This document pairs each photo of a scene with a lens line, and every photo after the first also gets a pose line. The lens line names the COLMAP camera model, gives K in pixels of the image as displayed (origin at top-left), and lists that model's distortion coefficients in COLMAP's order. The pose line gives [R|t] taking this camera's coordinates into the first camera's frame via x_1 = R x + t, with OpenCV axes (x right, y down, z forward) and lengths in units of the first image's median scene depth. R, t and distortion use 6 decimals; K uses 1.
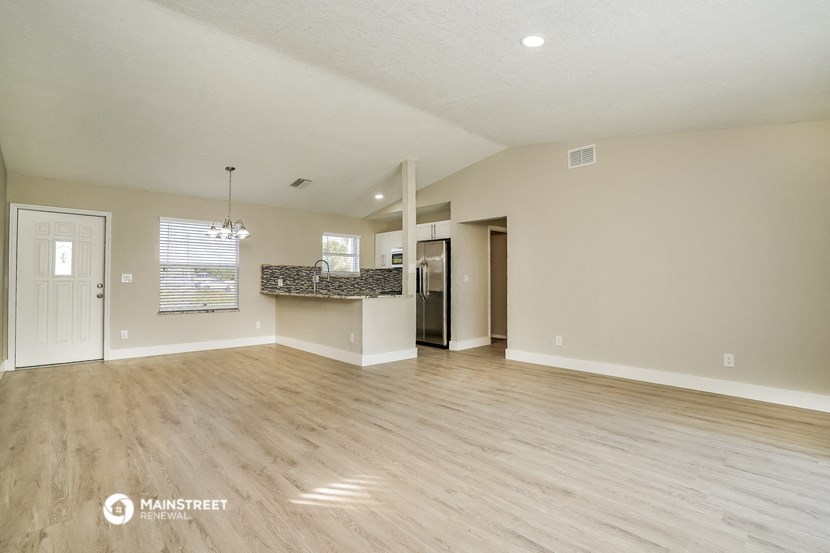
lens RADIAL K [[385.1, 0, 421.2], [0, 385.1, 281.4], [0, 0, 1]] dist [-0.034921, 0.002532]
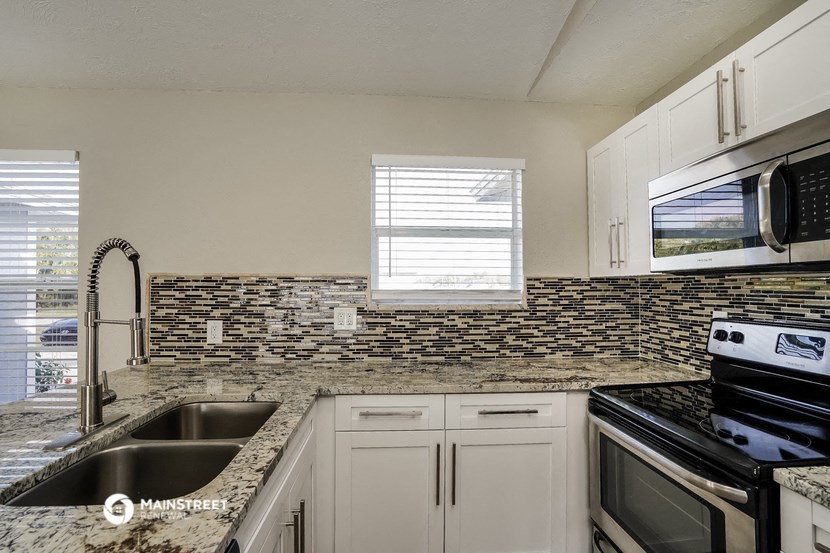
lens RADIAL K [[385.1, 0, 411.7], [0, 385.1, 281.0], [0, 0, 1]] dist [-0.034921, 0.002532]
pose [[0.764637, -0.020955, -0.644120, -0.097997], [0.003783, 0.999600, -0.028030, -0.055754], [0.644450, 0.018996, 0.764410, 1.701165]]
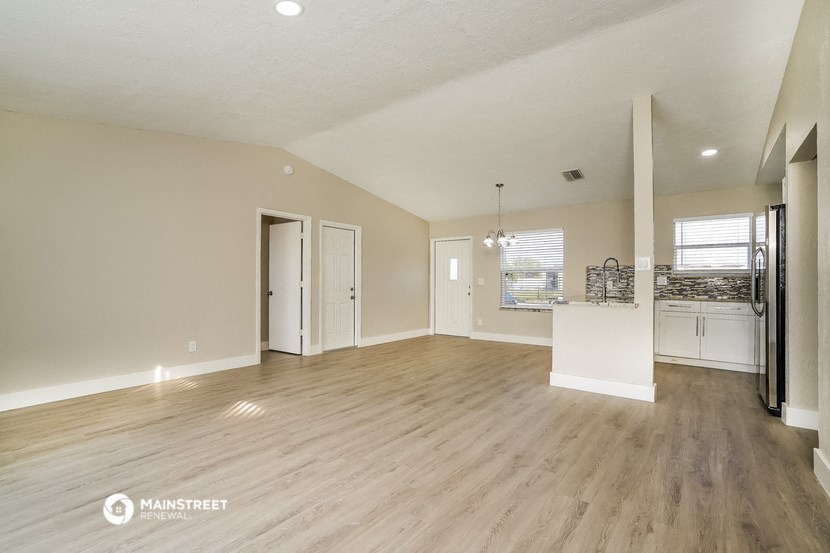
lens RADIAL K [[385.1, 0, 414.6], [0, 385.1, 287.6], [0, 0, 1]] dist [-0.034921, 0.002532]
pose [[0.160675, 0.002977, -0.987003, 0.845429], [-0.002500, 0.999993, 0.002609, 0.014318], [0.987004, 0.002049, 0.160681, 0.808108]]
